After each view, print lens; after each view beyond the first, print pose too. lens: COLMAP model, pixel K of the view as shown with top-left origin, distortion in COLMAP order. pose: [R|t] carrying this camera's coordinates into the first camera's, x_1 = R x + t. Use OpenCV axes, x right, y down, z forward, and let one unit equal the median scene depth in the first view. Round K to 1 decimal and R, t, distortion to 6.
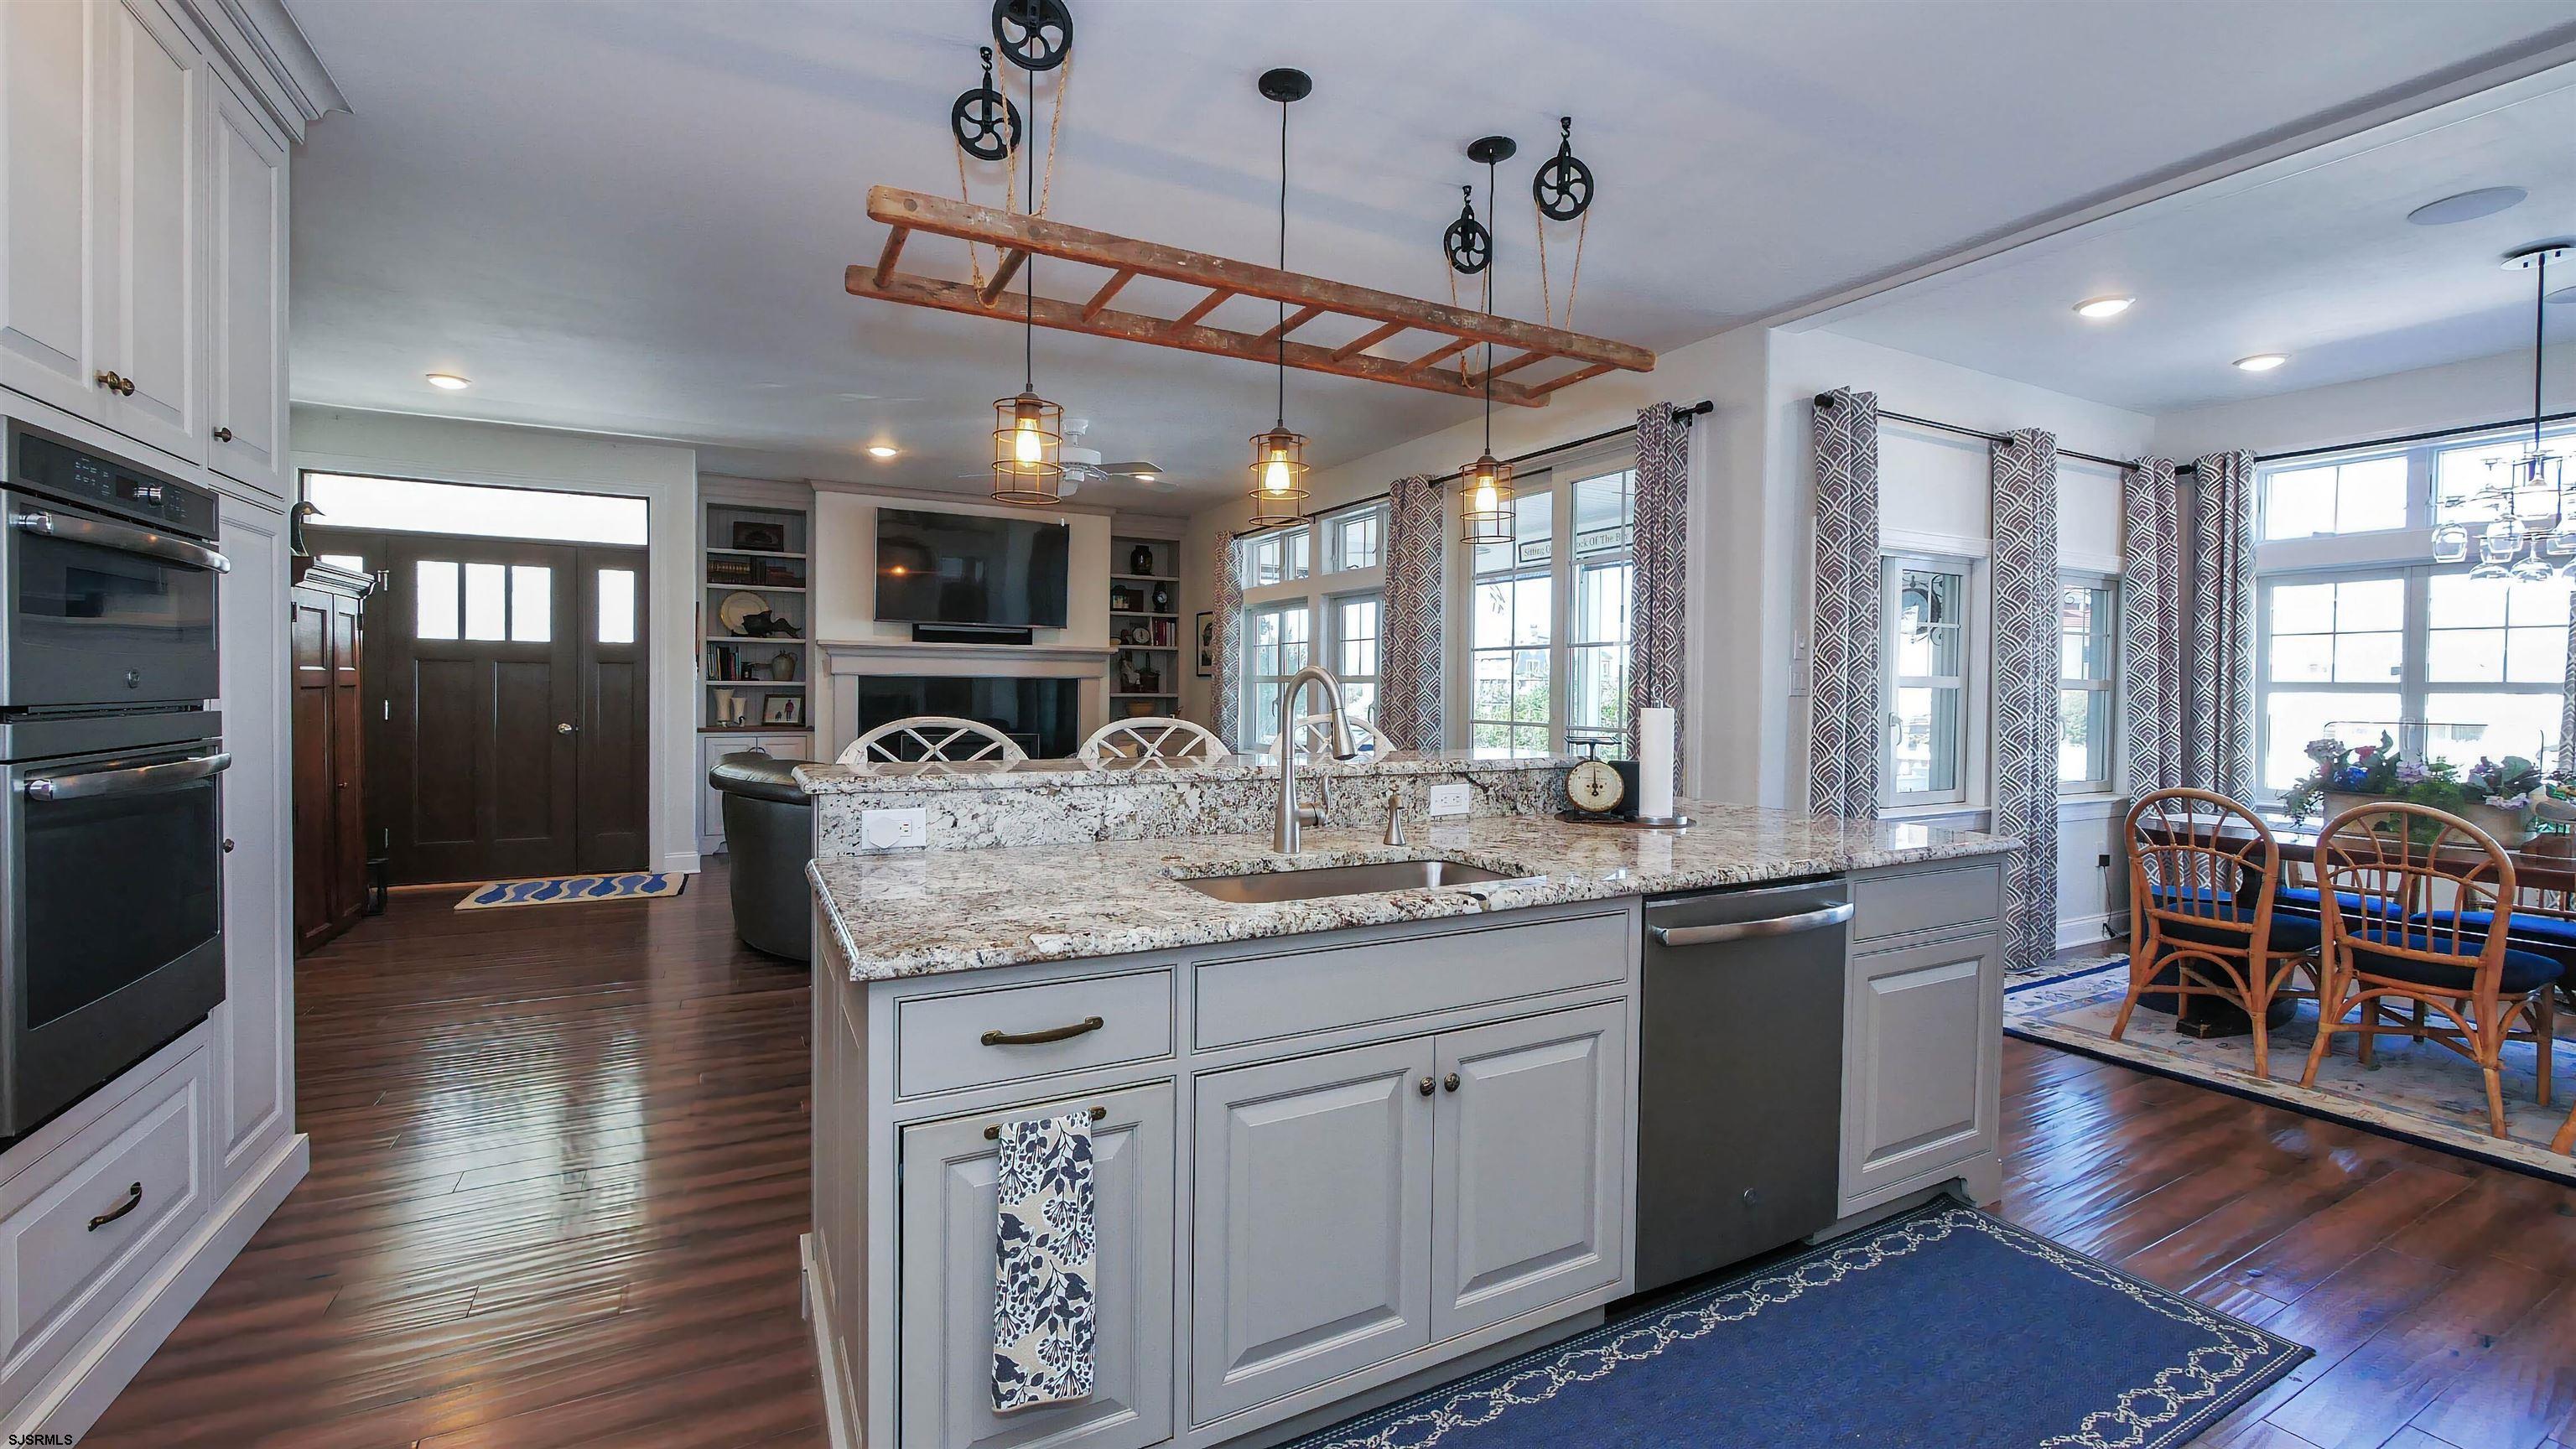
lens RADIAL K [[1060.2, 0, 1294.5], [0, 1060.2, 704.7], [0, 0, 1]] dist [-0.006480, 0.000515]
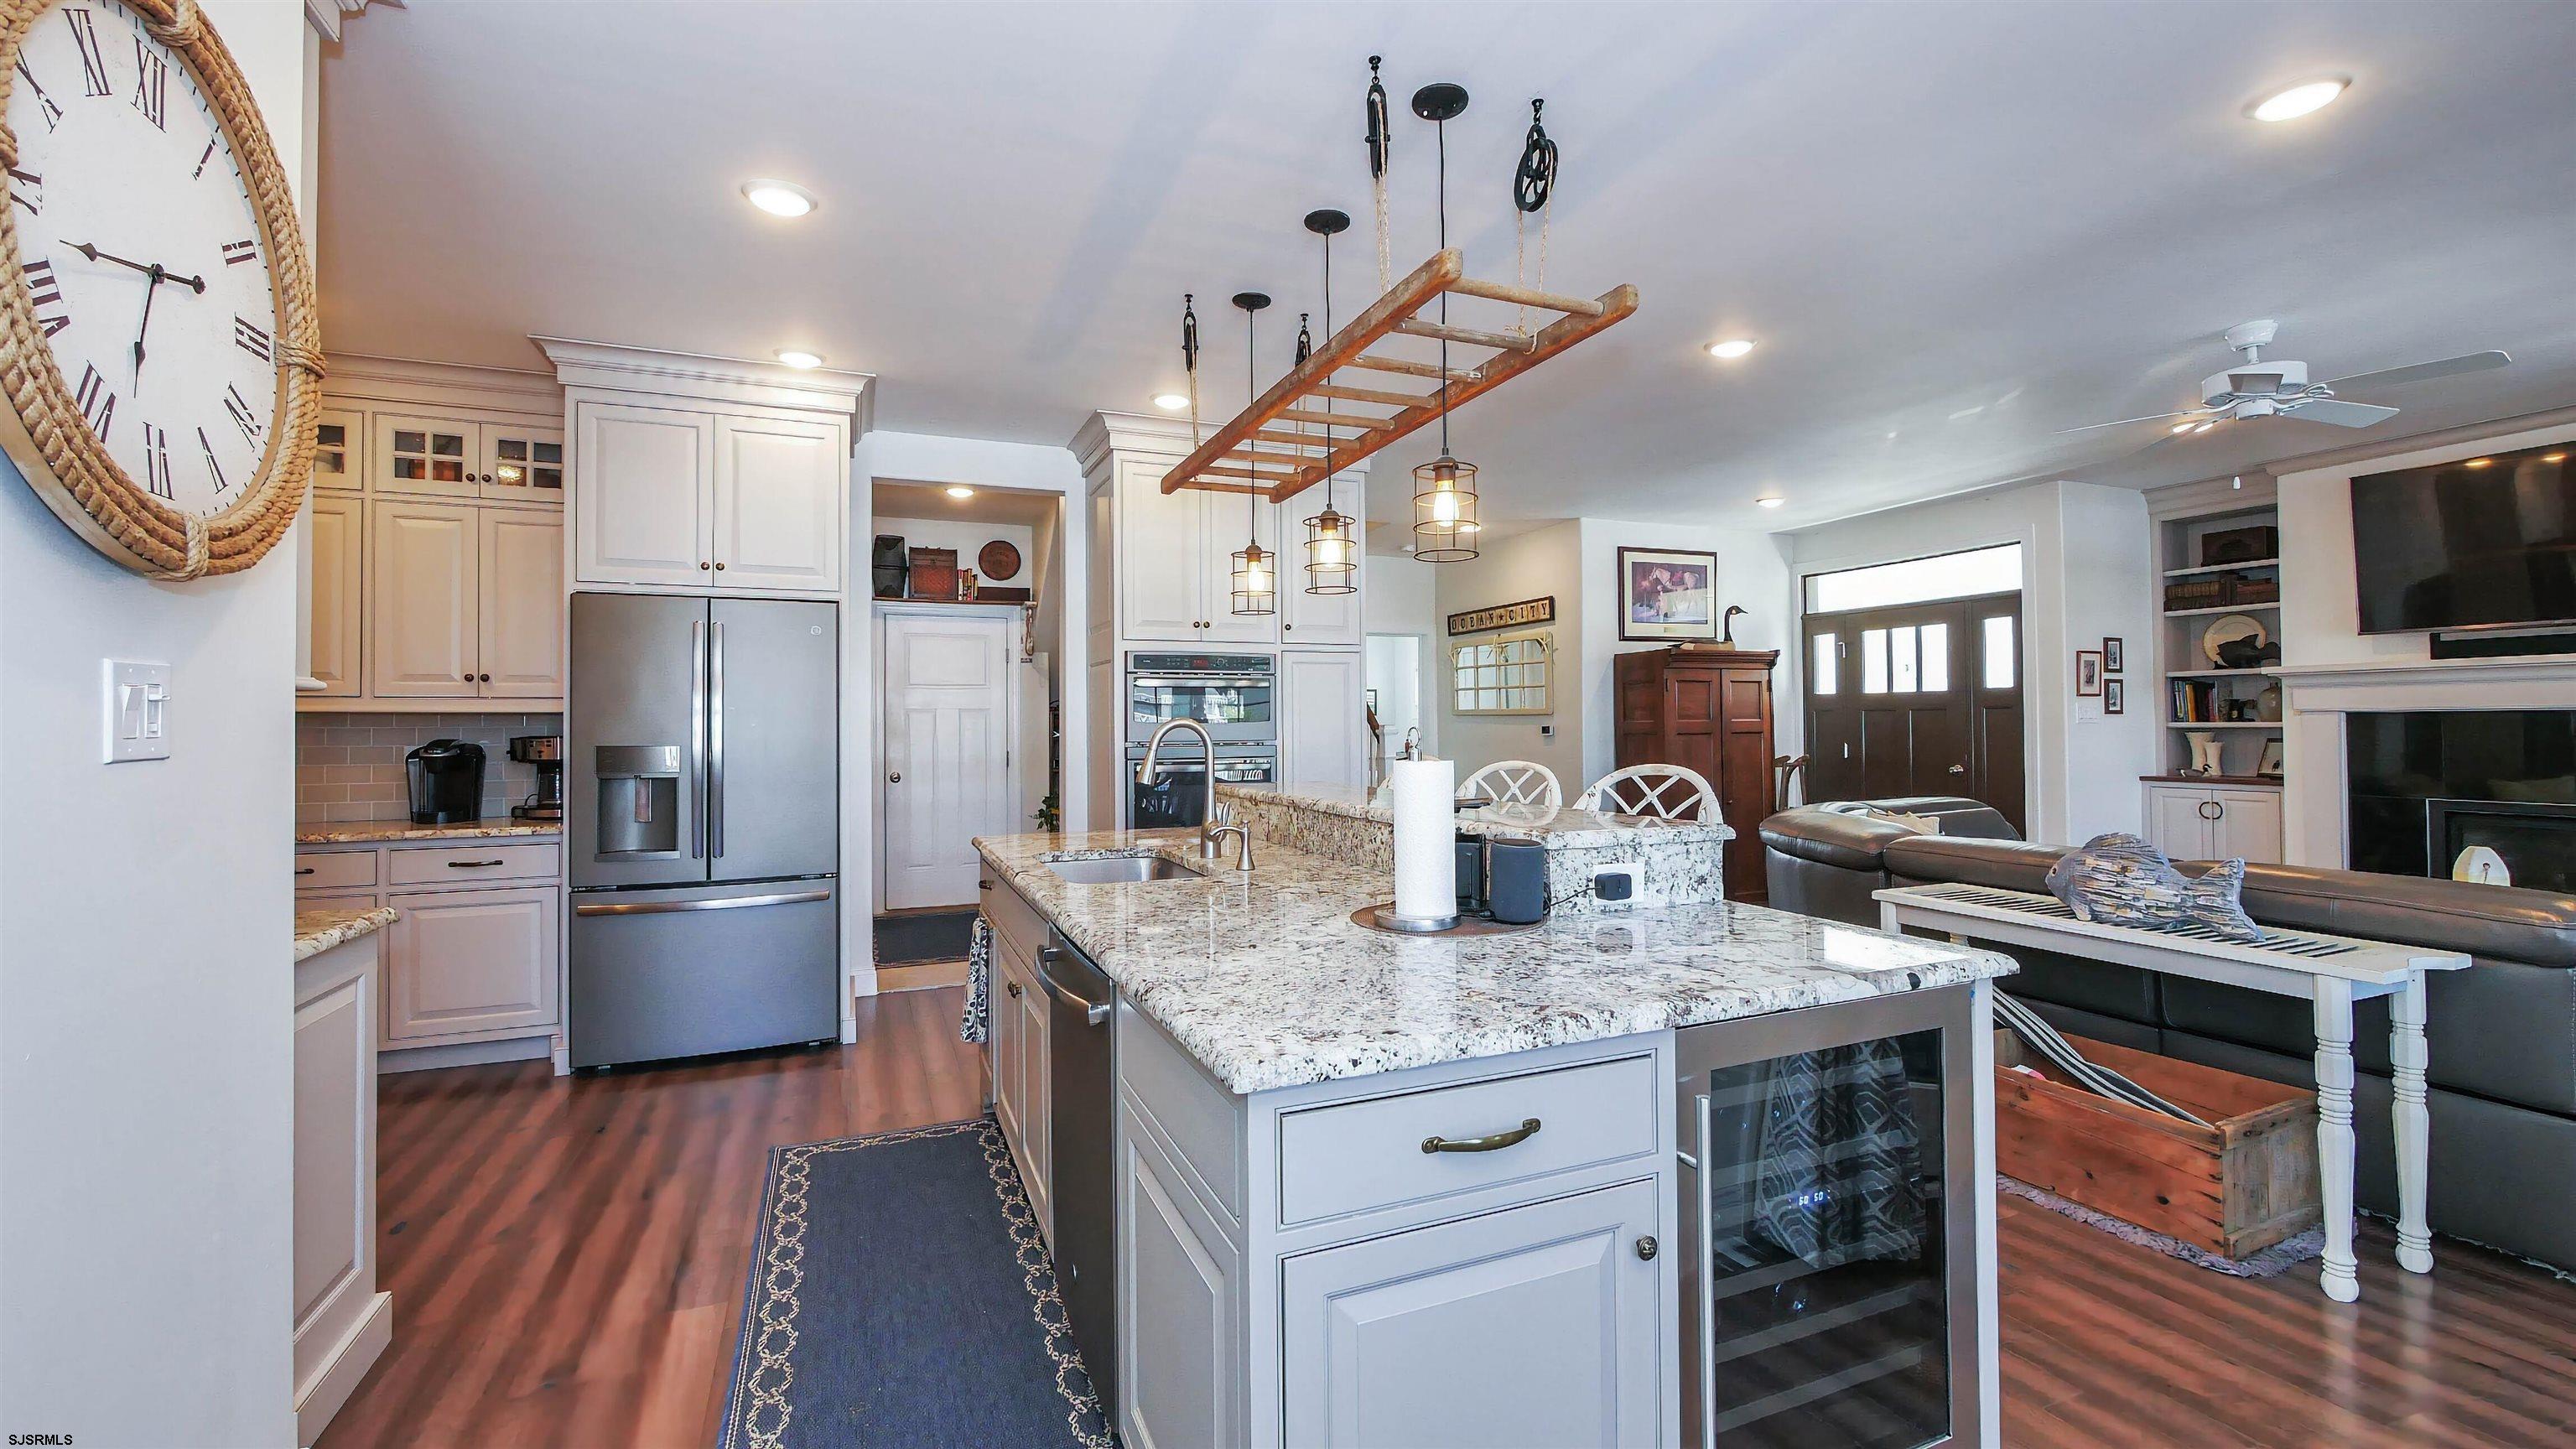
lens RADIAL K [[1060.2, 0, 1291.6], [0, 1060.2, 710.1], [0, 0, 1]] dist [-0.006480, 0.000515]
pose [[-0.089135, -0.024660, -0.995714, 0.440058], [-0.008906, 0.999673, -0.023961, -0.006542], [0.995980, 0.006732, -0.089325, 0.409779]]
